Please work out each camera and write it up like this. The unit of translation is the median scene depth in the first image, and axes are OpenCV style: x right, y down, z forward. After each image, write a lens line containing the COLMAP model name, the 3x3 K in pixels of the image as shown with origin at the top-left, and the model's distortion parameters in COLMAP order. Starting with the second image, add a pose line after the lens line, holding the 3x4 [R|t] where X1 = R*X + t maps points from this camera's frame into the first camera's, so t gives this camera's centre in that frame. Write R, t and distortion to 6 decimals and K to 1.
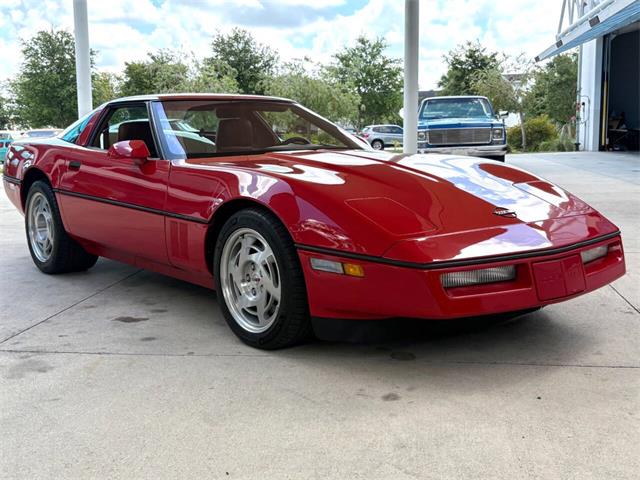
lens RADIAL K [[731.3, 0, 320.0], [0, 731.3, 240.0], [0, 0, 1]] dist [0.086632, -0.247095]
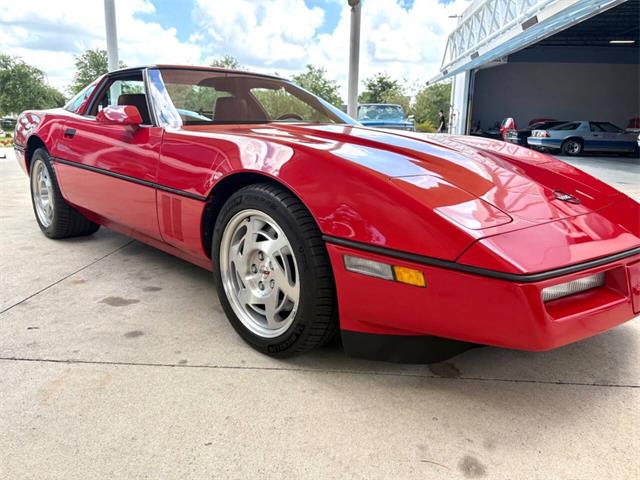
lens RADIAL K [[483.2, 0, 320.0], [0, 483.2, 240.0], [0, 0, 1]] dist [0.020808, -0.007475]
pose [[0.996654, 0.015878, 0.080180, -0.066682], [-0.022336, 0.996521, 0.080291, -0.025579], [-0.078626, -0.081813, 0.993541, 0.441921]]
